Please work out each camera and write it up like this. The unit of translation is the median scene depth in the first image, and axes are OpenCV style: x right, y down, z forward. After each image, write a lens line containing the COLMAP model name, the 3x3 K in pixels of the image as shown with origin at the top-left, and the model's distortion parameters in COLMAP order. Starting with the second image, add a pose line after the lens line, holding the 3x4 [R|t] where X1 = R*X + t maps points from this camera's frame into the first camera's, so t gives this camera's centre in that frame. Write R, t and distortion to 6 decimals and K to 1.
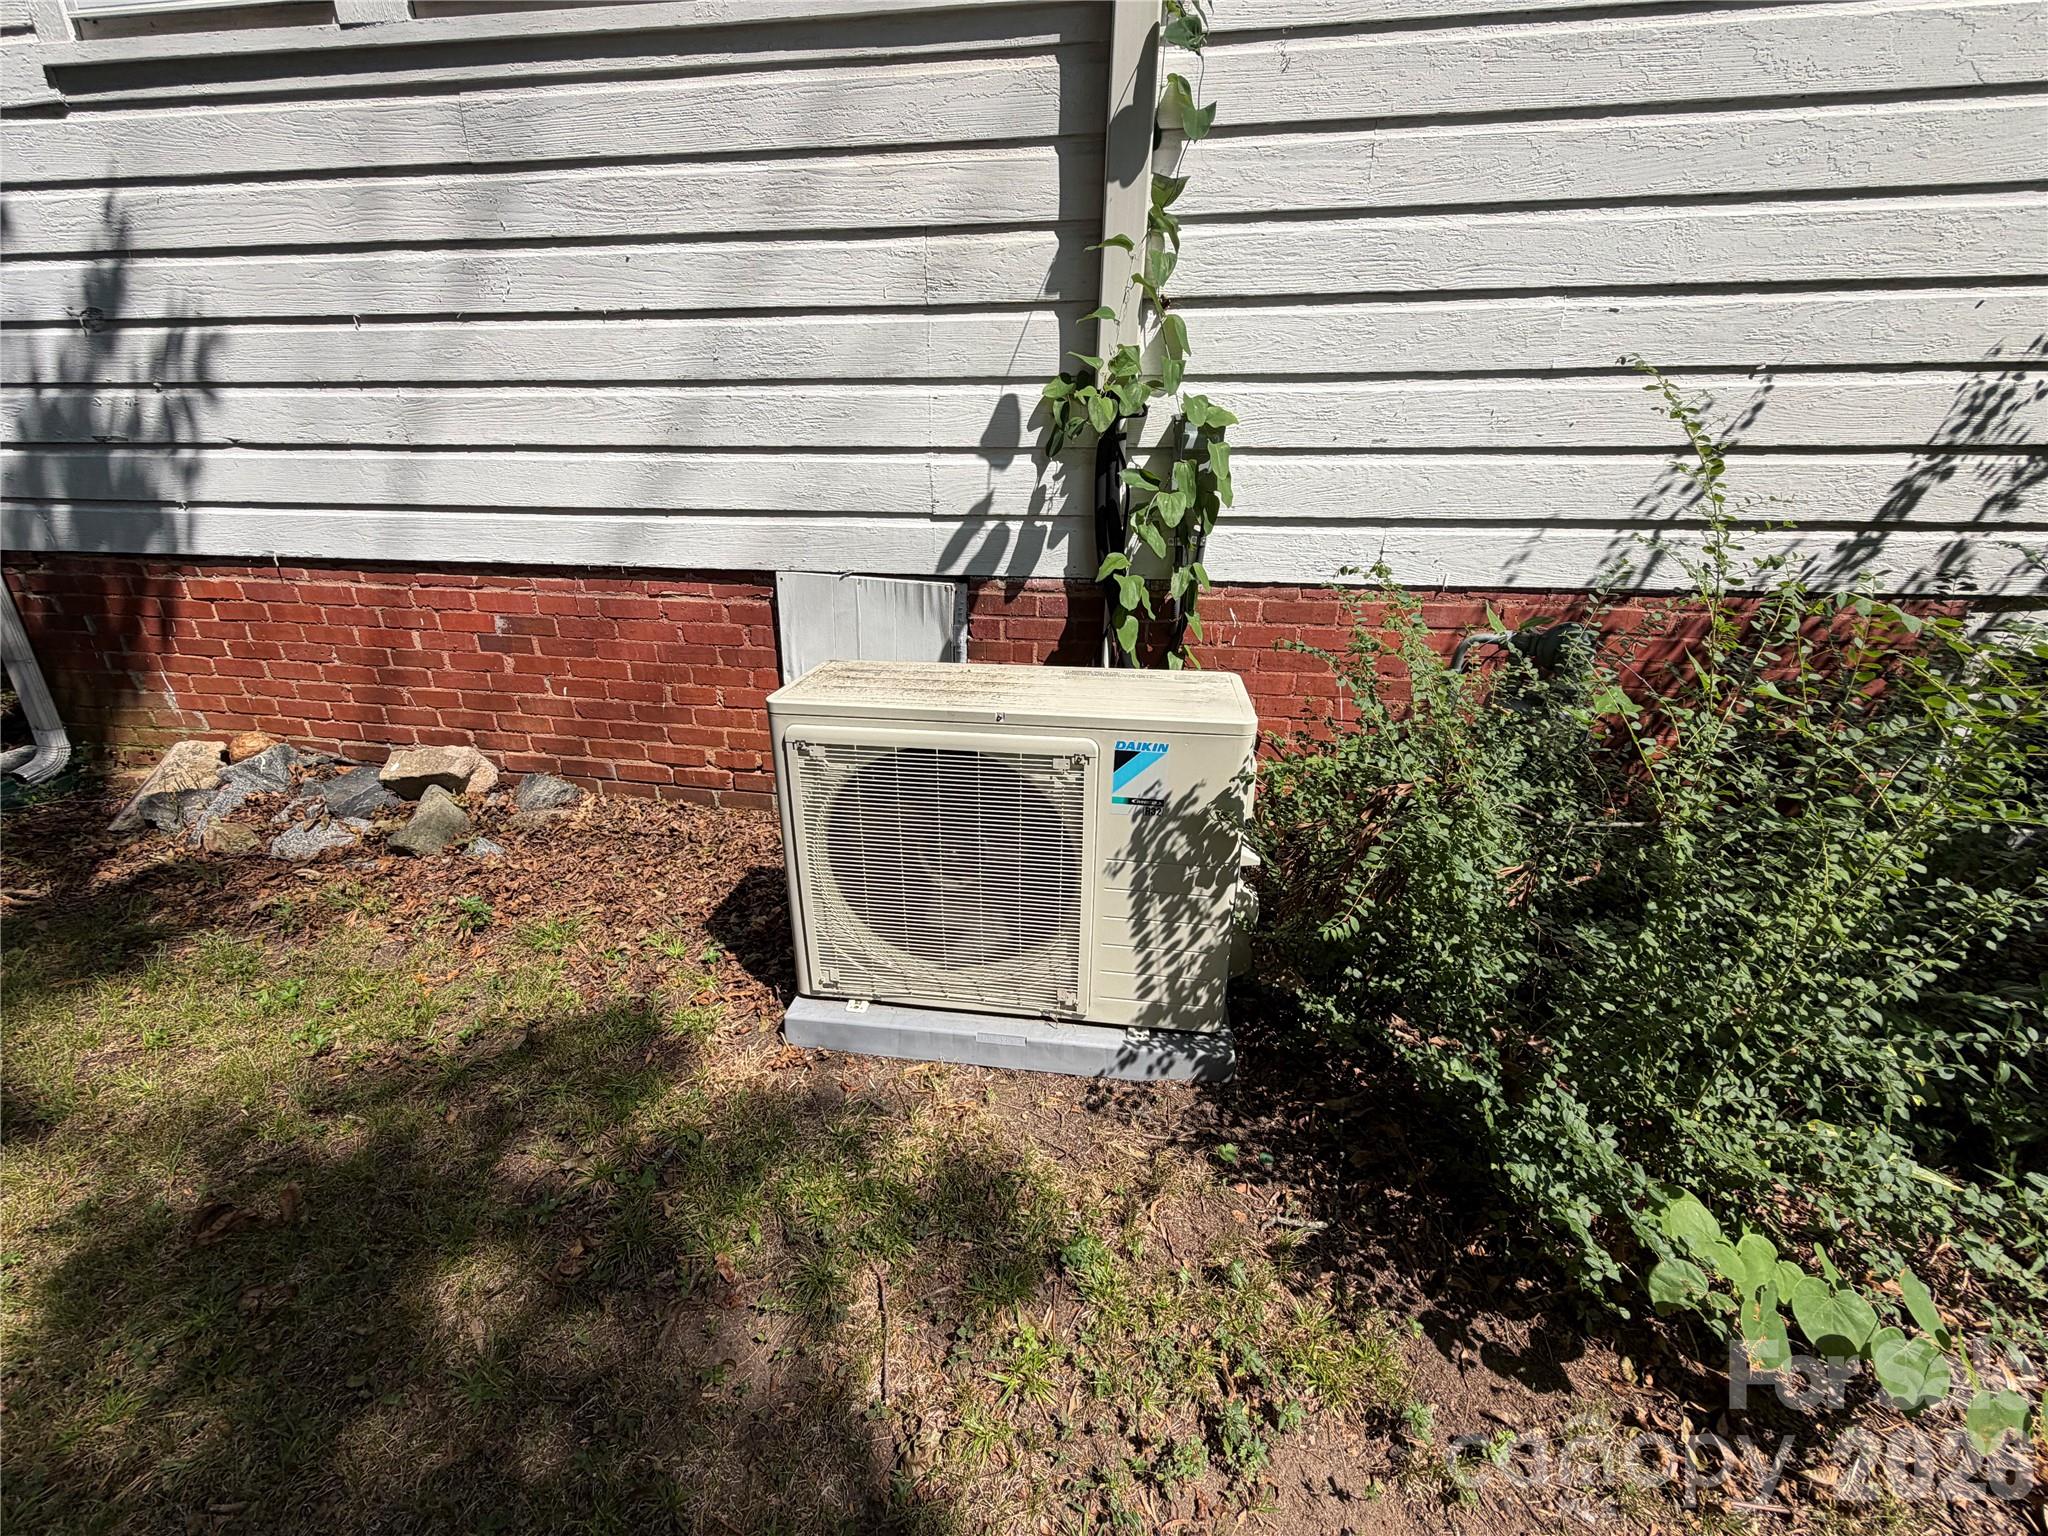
lens RADIAL K [[806.4, 0, 1024.0], [0, 806.4, 768.0], [0, 0, 1]] dist [0.001095, -0.000022]
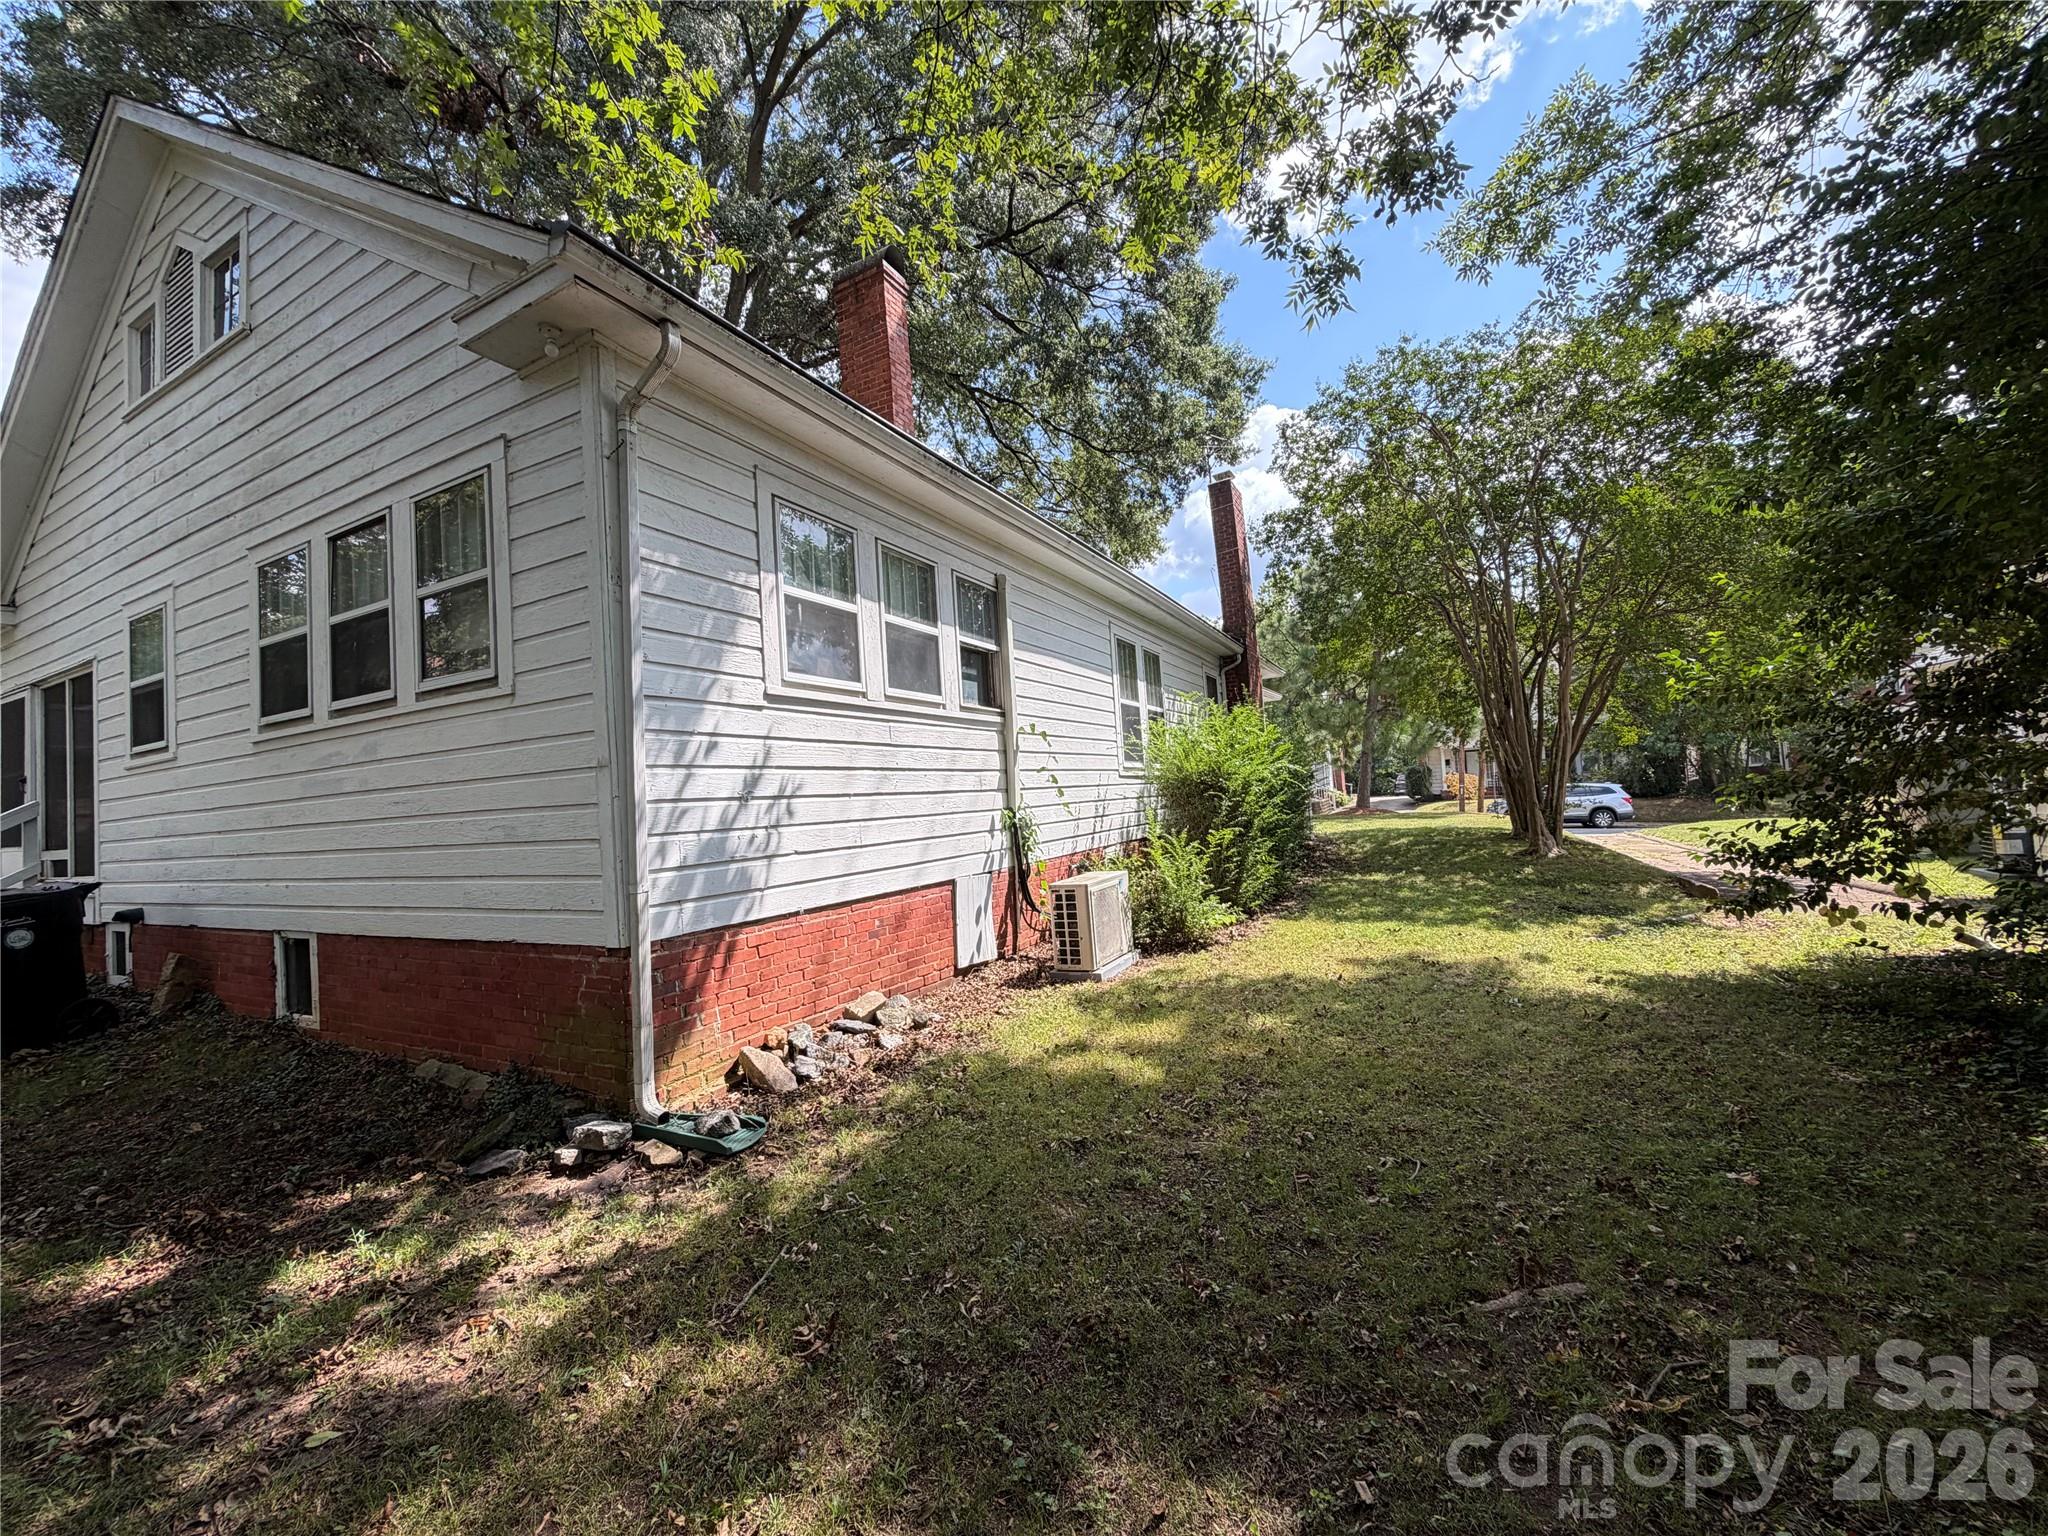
lens RADIAL K [[806.4, 0, 1024.0], [0, 806.4, 768.0], [0, 0, 1]] dist [0.001095, -0.000022]
pose [[0.336823, 0.014390, 0.941458, -2.814168], [0.386889, 0.909459, -0.152318, -0.089278], [-0.858410, 0.415544, 0.300760, -0.141606]]
